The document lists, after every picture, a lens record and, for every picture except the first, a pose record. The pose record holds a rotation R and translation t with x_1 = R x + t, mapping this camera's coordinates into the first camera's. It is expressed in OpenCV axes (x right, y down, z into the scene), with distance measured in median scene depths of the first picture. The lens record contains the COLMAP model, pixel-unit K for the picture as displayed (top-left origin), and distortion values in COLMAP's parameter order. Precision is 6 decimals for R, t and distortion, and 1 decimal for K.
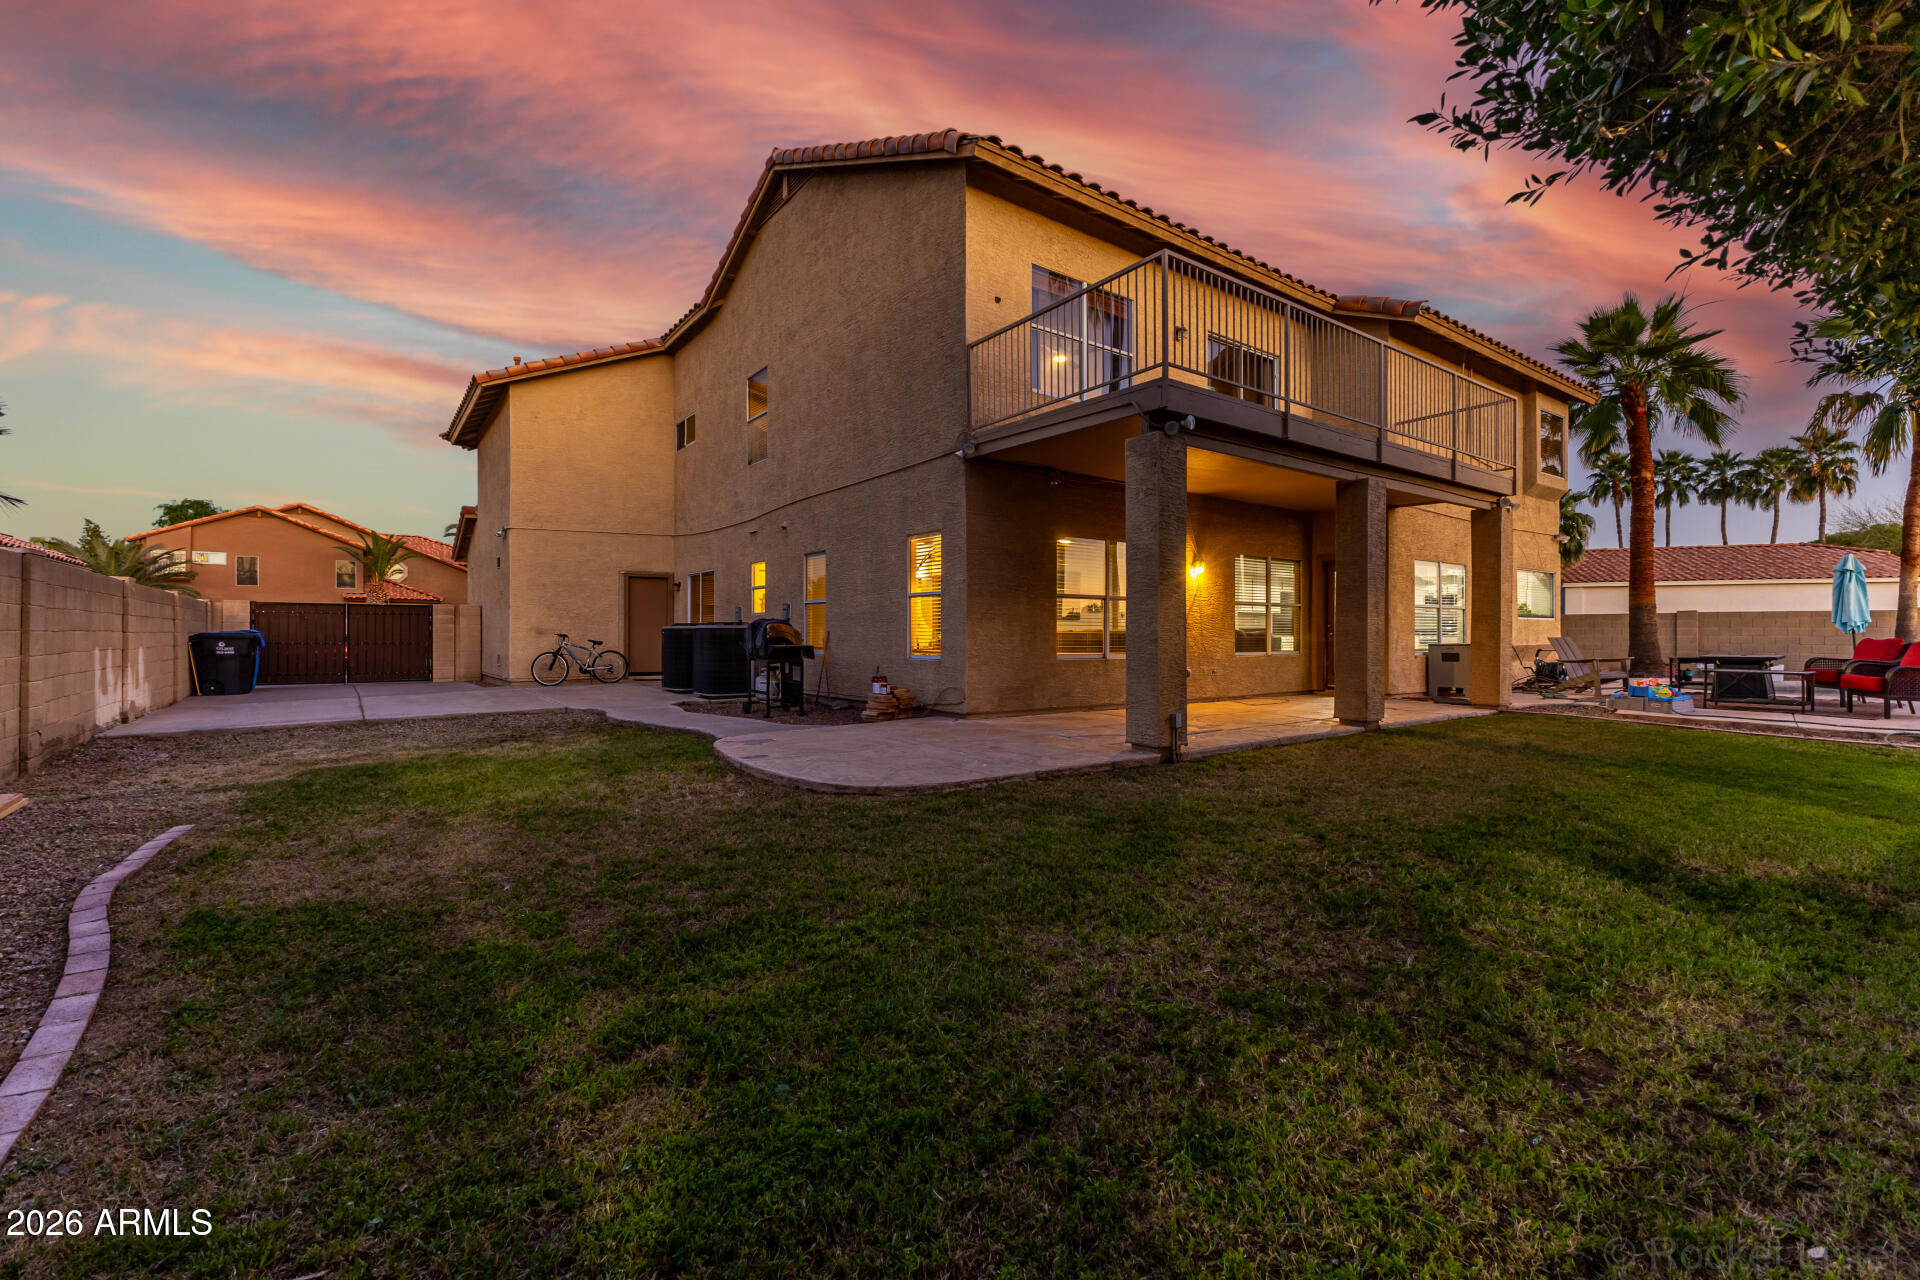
lens RADIAL K [[819.1, 0, 950.5], [0, 819.1, 638.2], [0, 0, 1]] dist [0.009730, 0.000113]
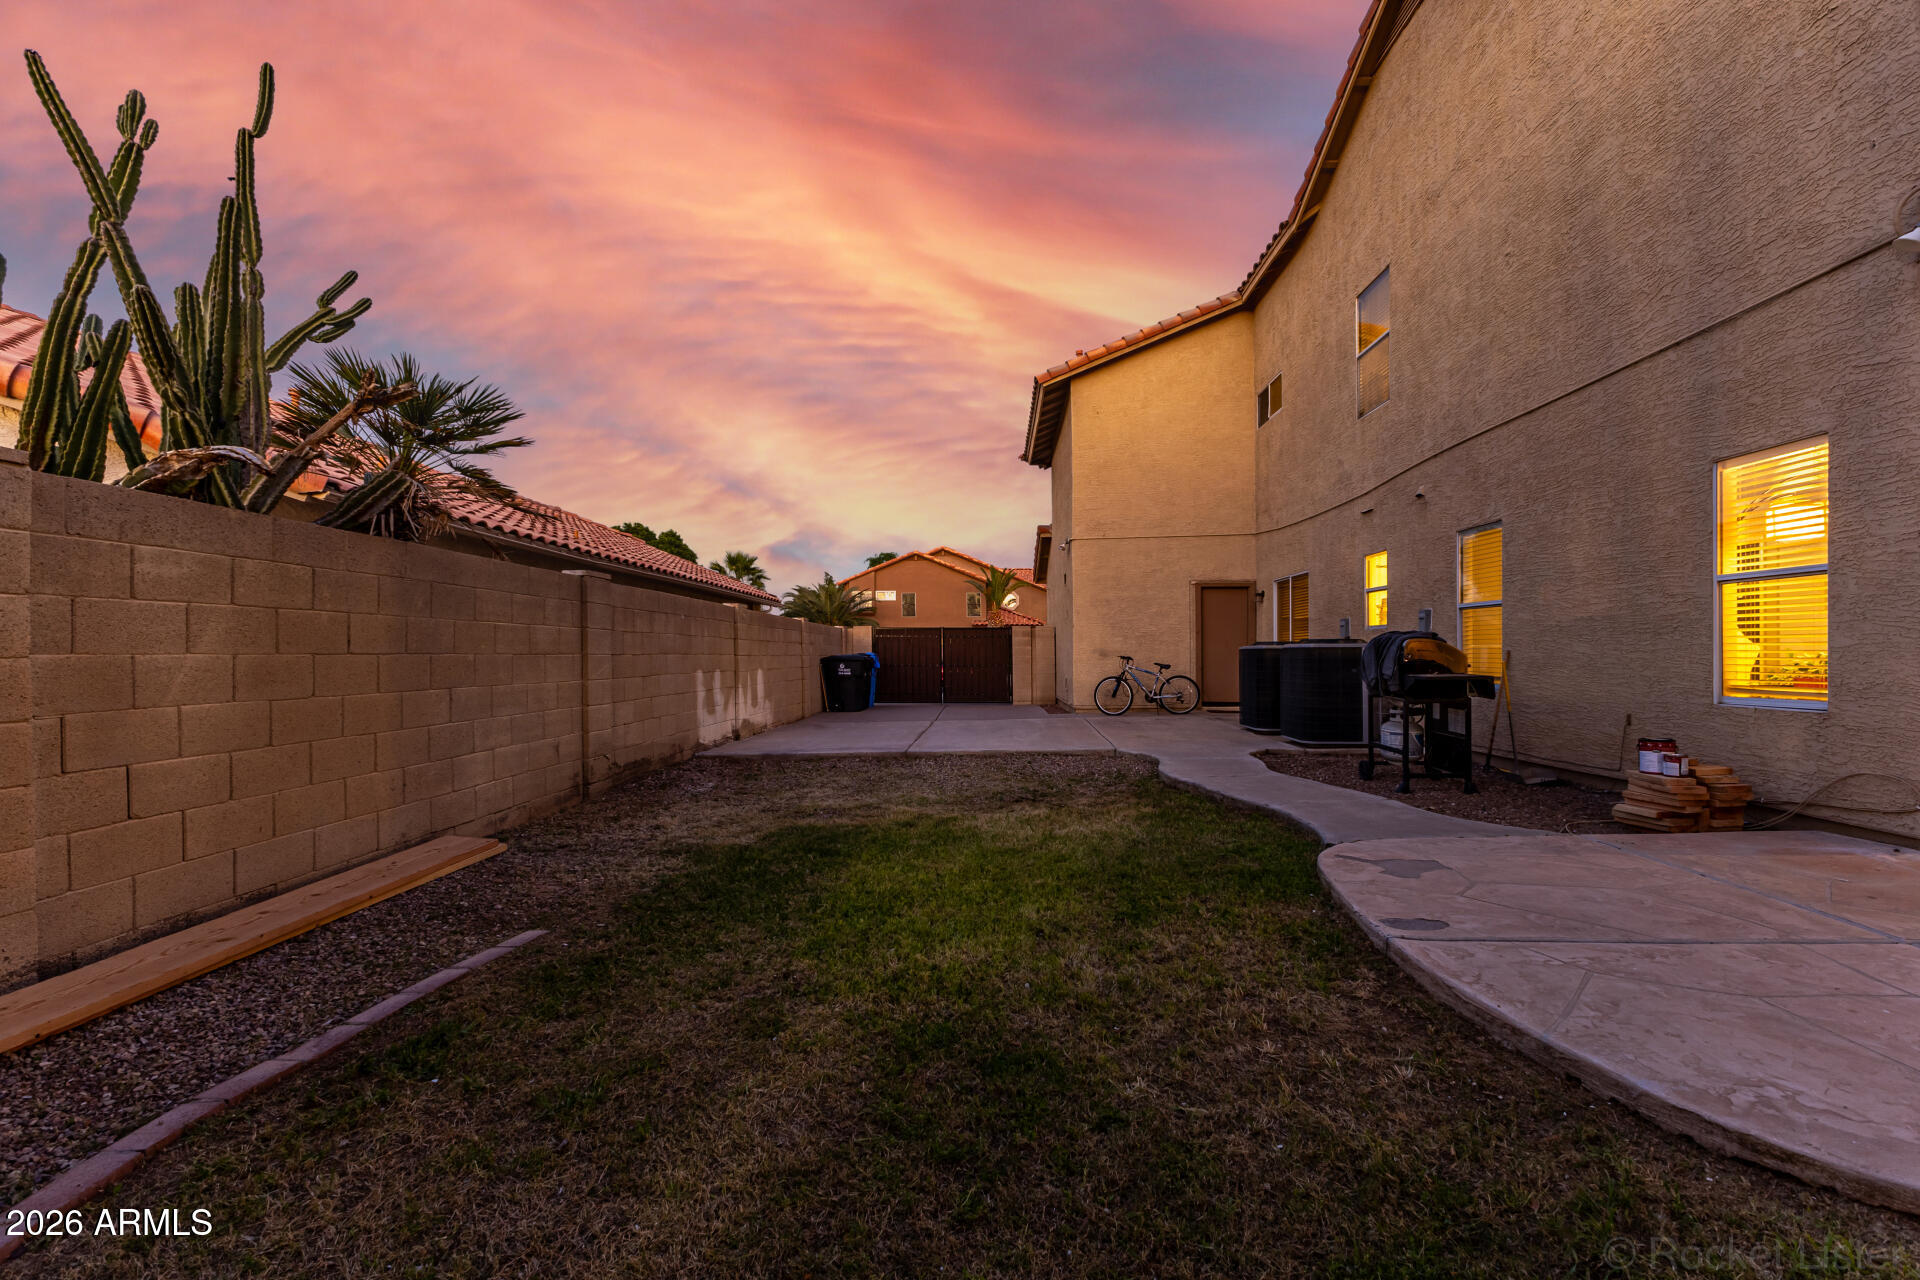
lens RADIAL K [[819.1, 0, 950.5], [0, 819.1, 638.2], [0, 0, 1]] dist [0.009730, 0.000113]
pose [[0.771983, -0.015174, -0.635462, -0.073145], [-0.001526, 0.999668, -0.025725, -0.001618], [0.635642, 0.020829, 0.771703, 0.239121]]
